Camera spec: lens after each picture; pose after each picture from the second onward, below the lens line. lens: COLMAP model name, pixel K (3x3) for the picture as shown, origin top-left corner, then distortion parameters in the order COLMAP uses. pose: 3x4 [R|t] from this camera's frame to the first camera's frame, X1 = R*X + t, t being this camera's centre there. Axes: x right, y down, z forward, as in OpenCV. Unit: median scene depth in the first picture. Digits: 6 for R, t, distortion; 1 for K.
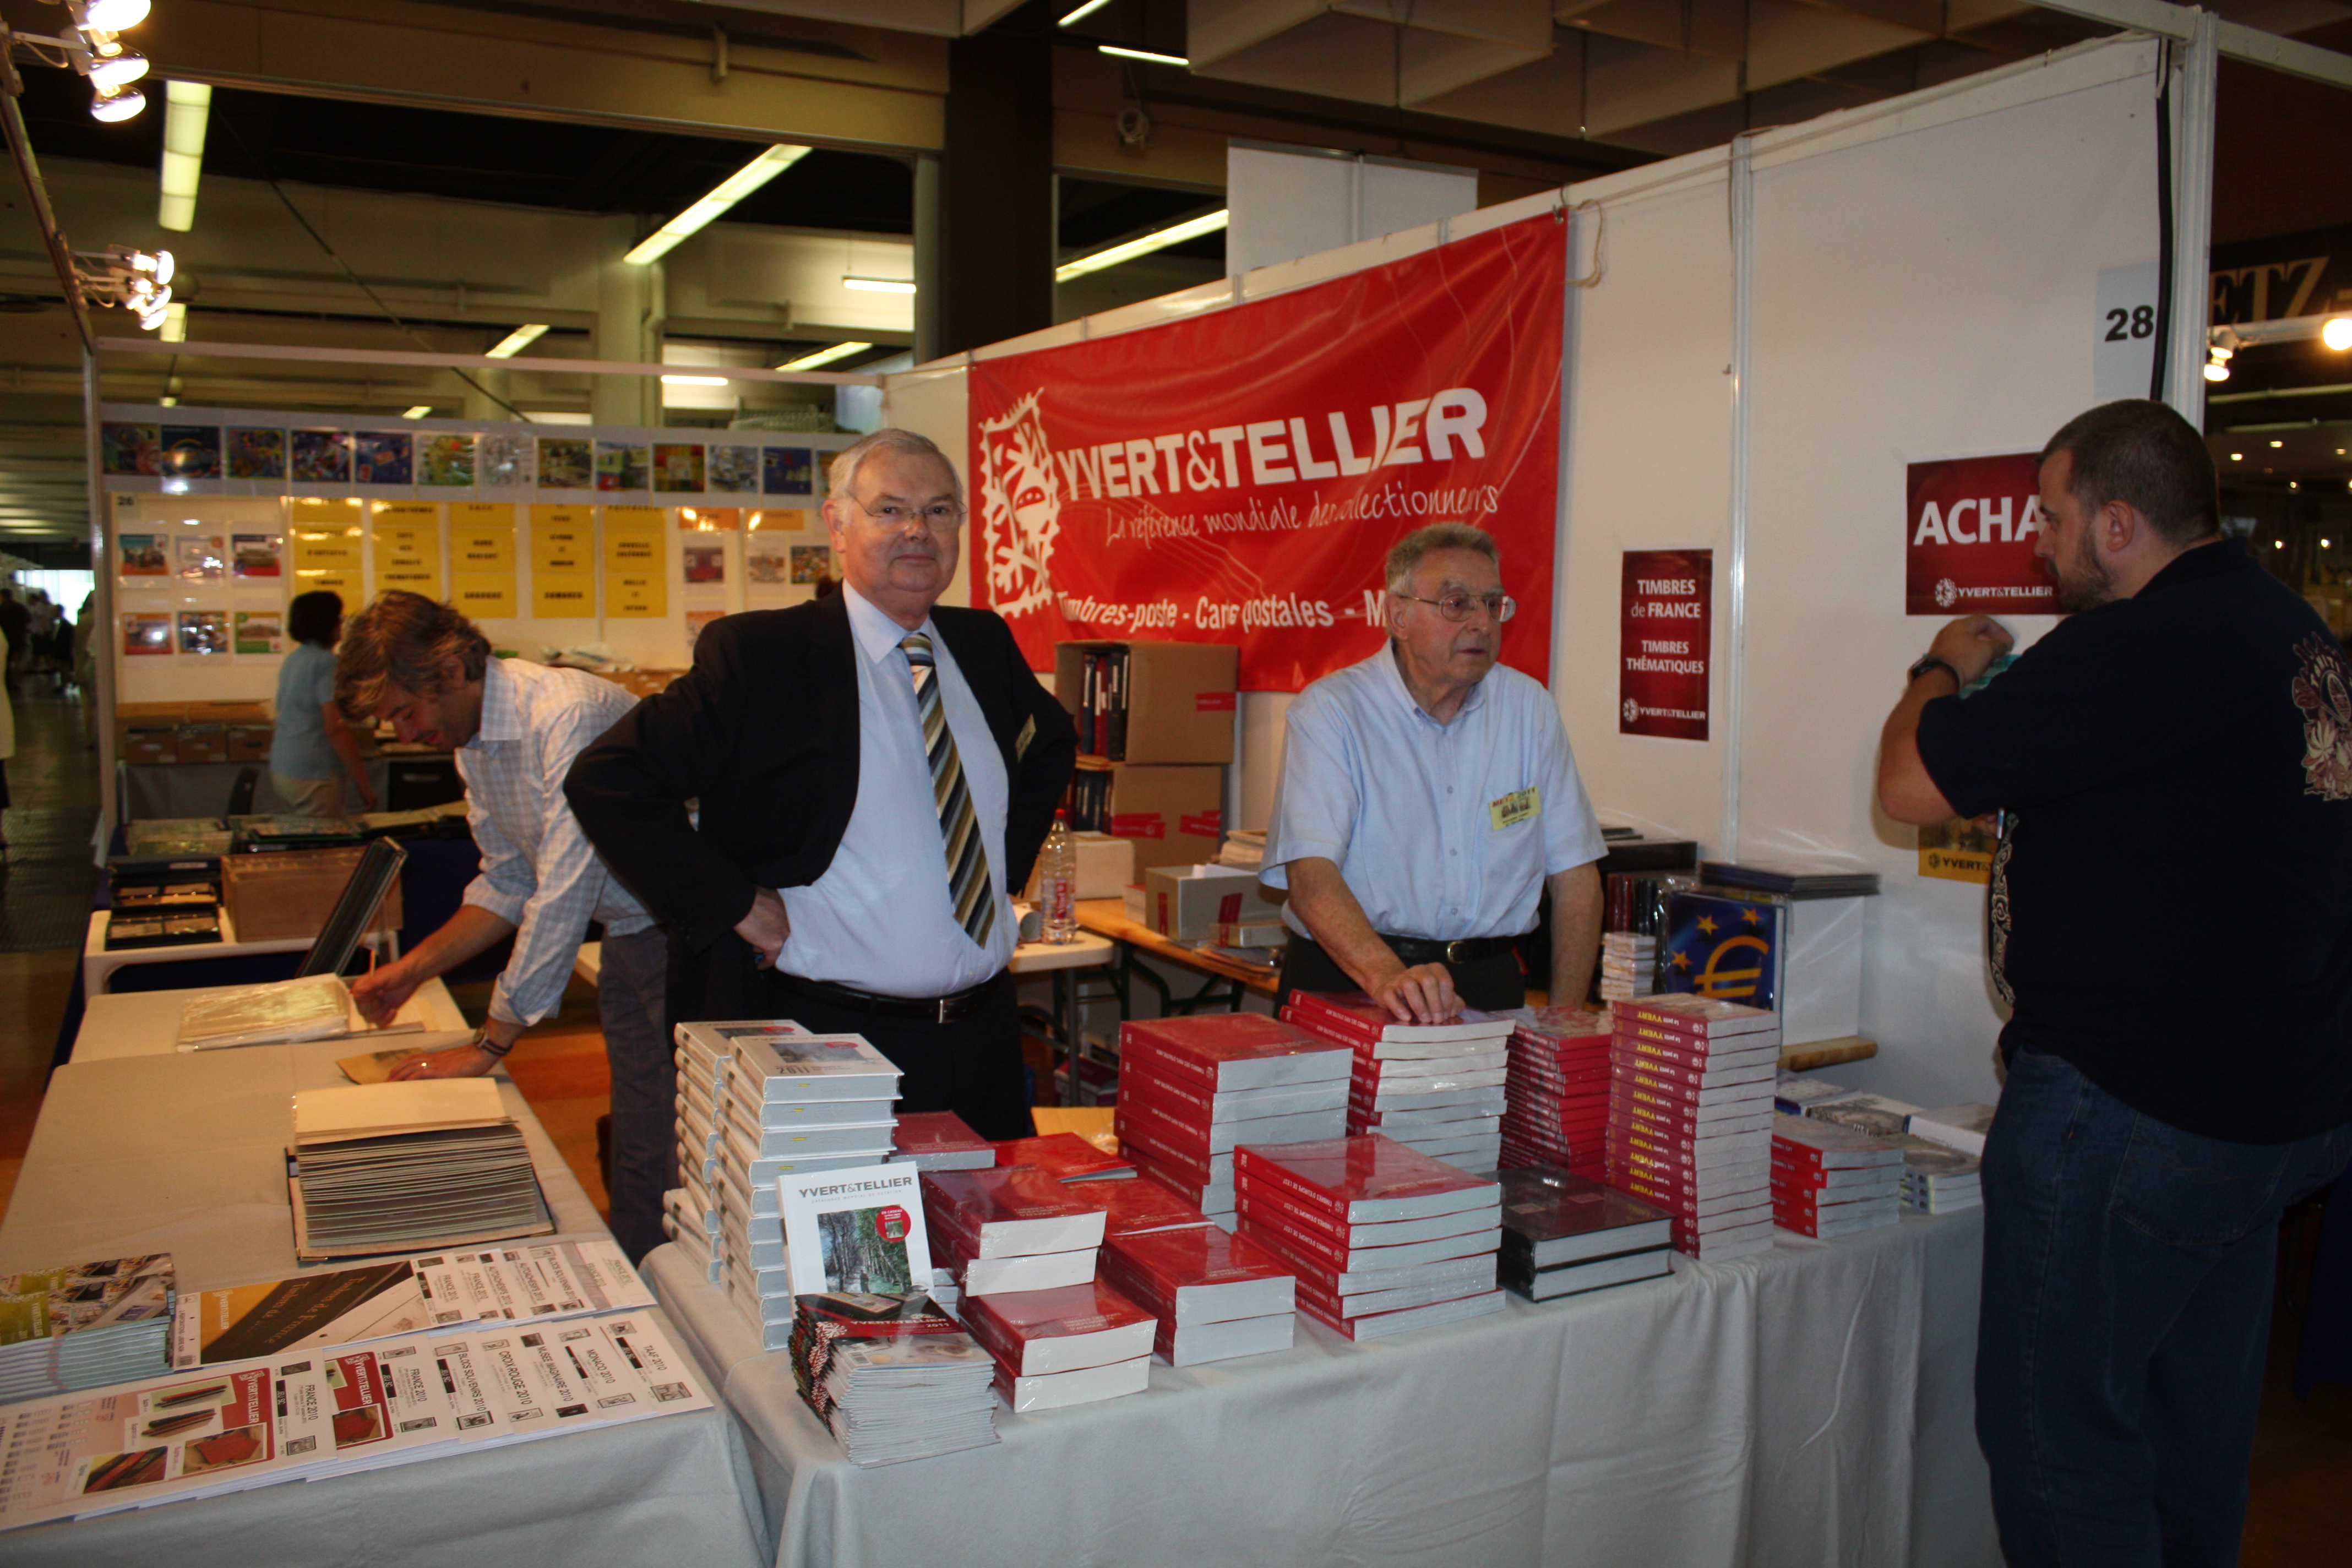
lens RADIAL K [[1944.8, 0, 1176.0], [0, 1944.8, 784.0], [0, 0, 1]] dist [-0.134568, 0.002301]
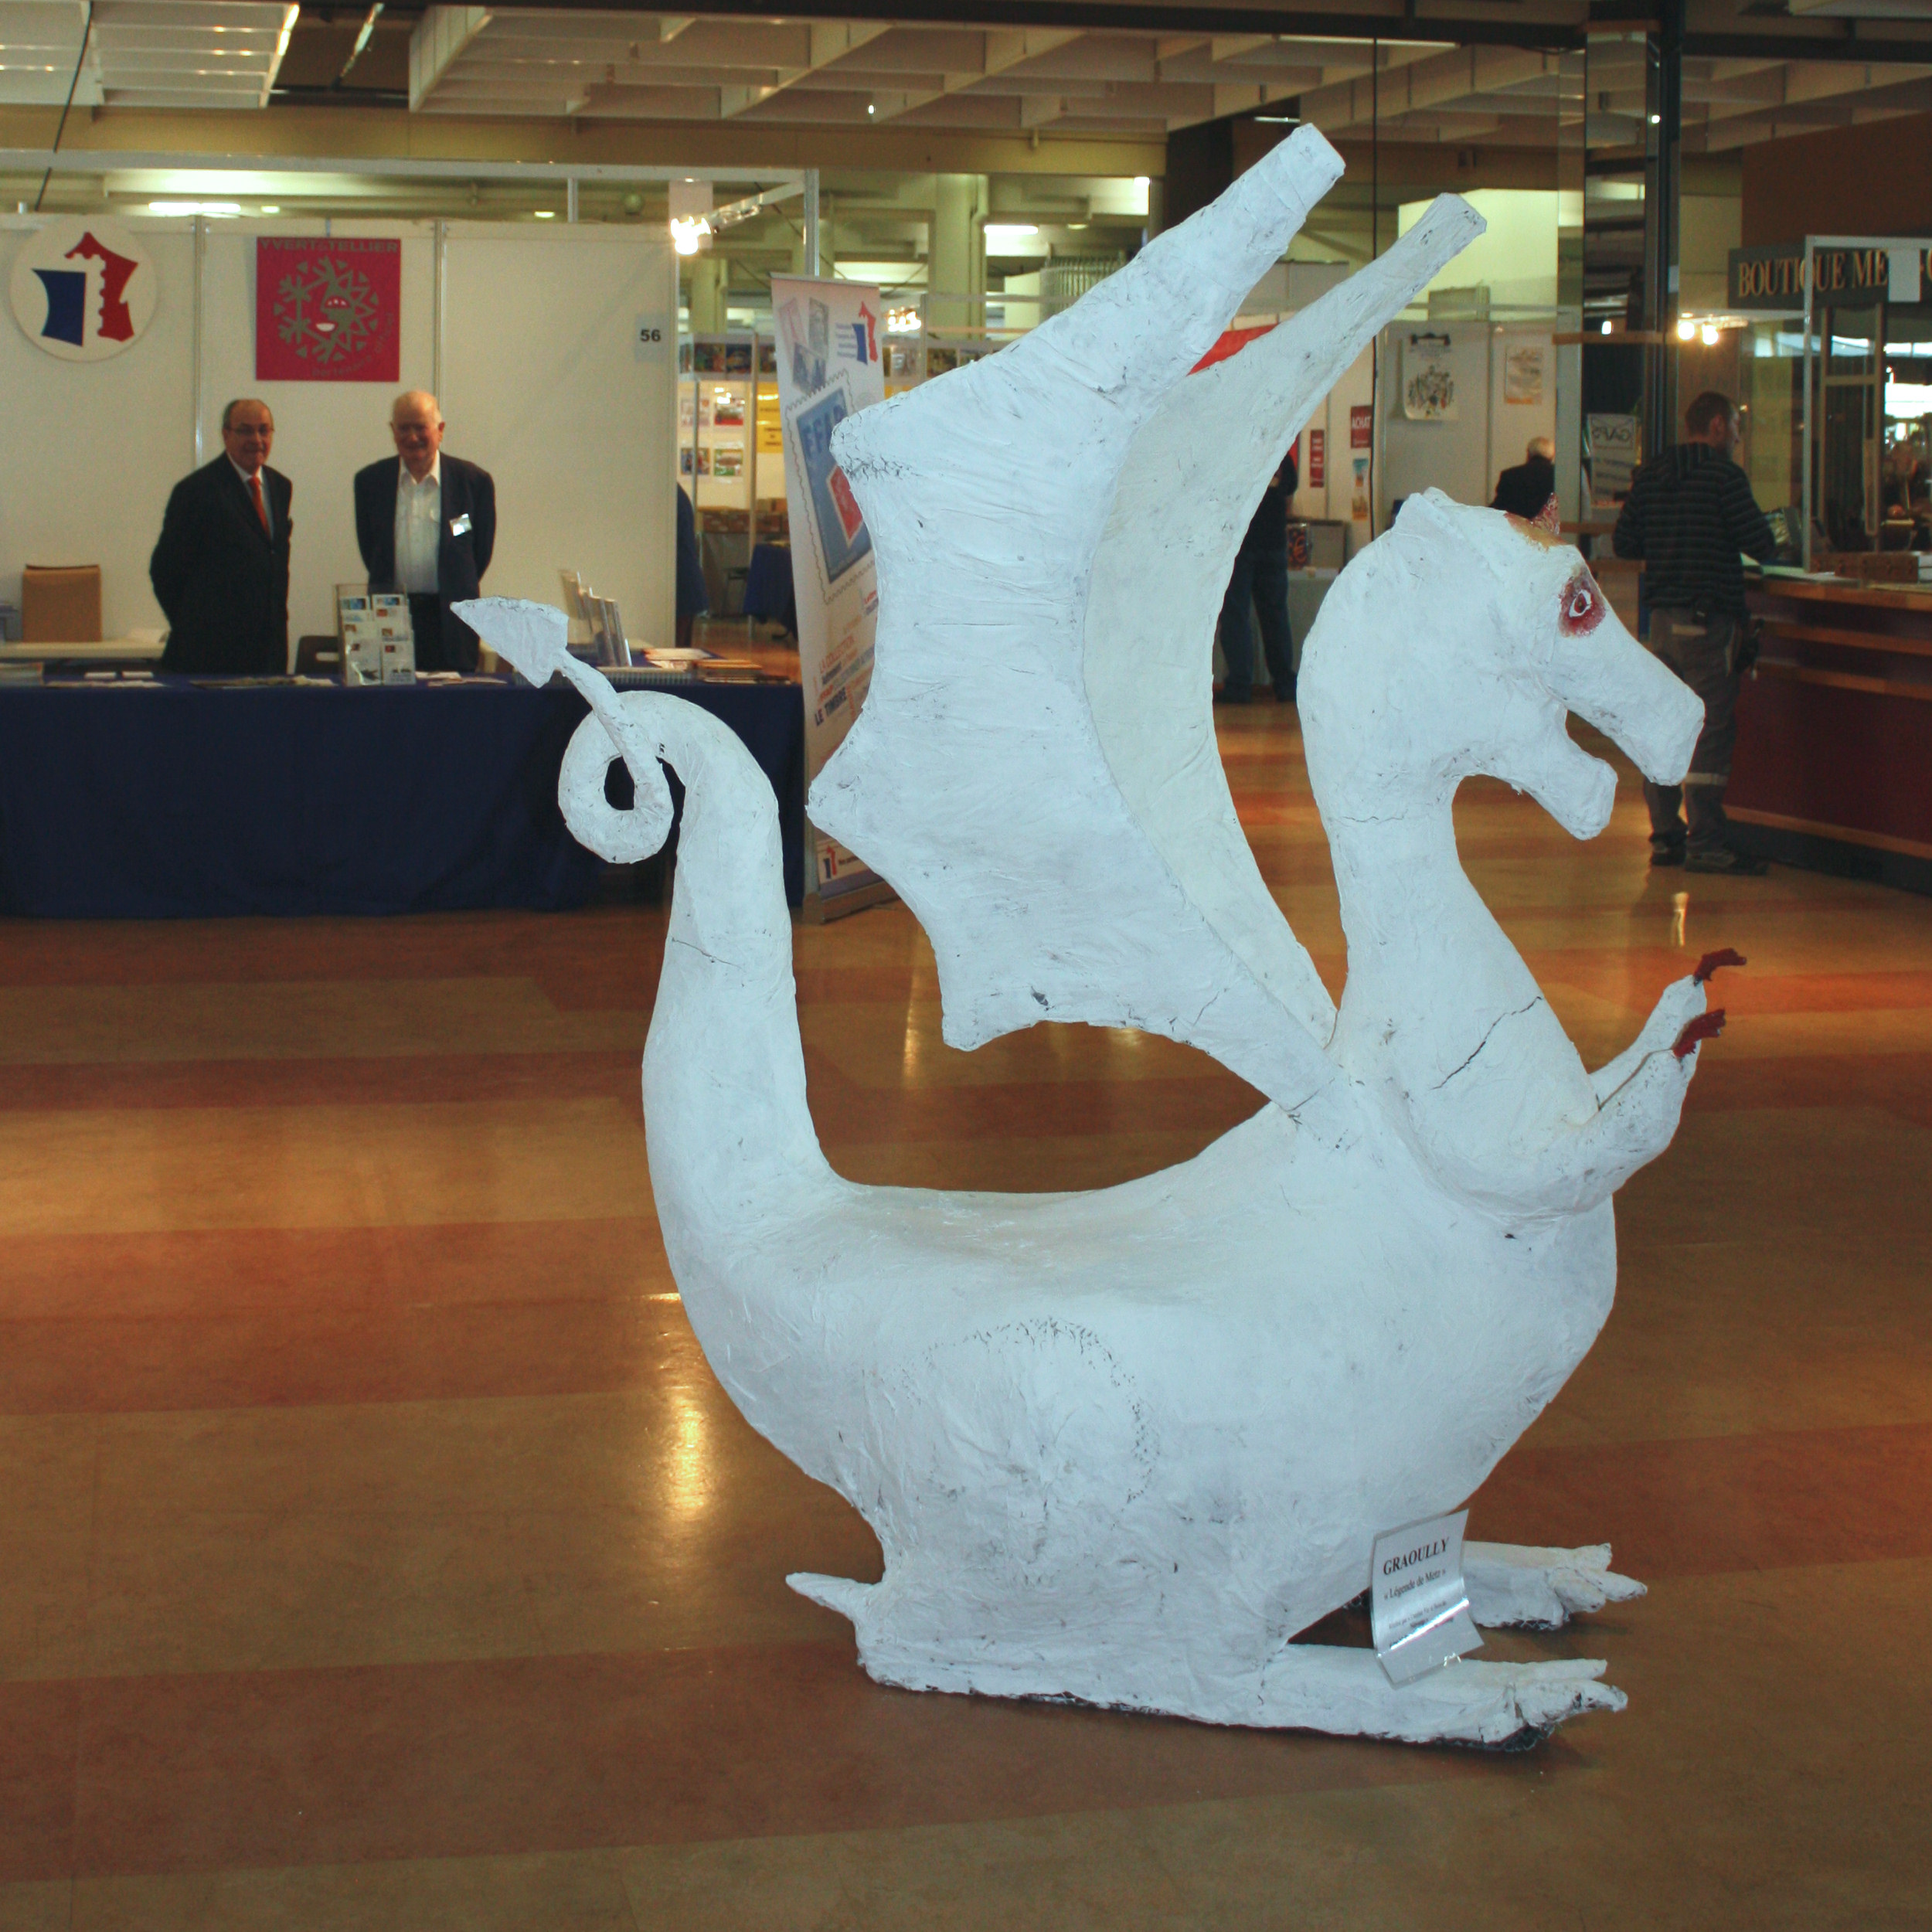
lens RADIAL K [[3334.6, 0, 966.0], [0, 3334.6, 966.0], [0, 0, 1]] dist [-0.014990, -0.000155]
pose [[0.969393, 0.040555, -0.242142, 0.374655], [-0.026146, 0.997707, 0.062427, 0.154870], [0.244118, -0.054185, 0.968230, -1.608695]]
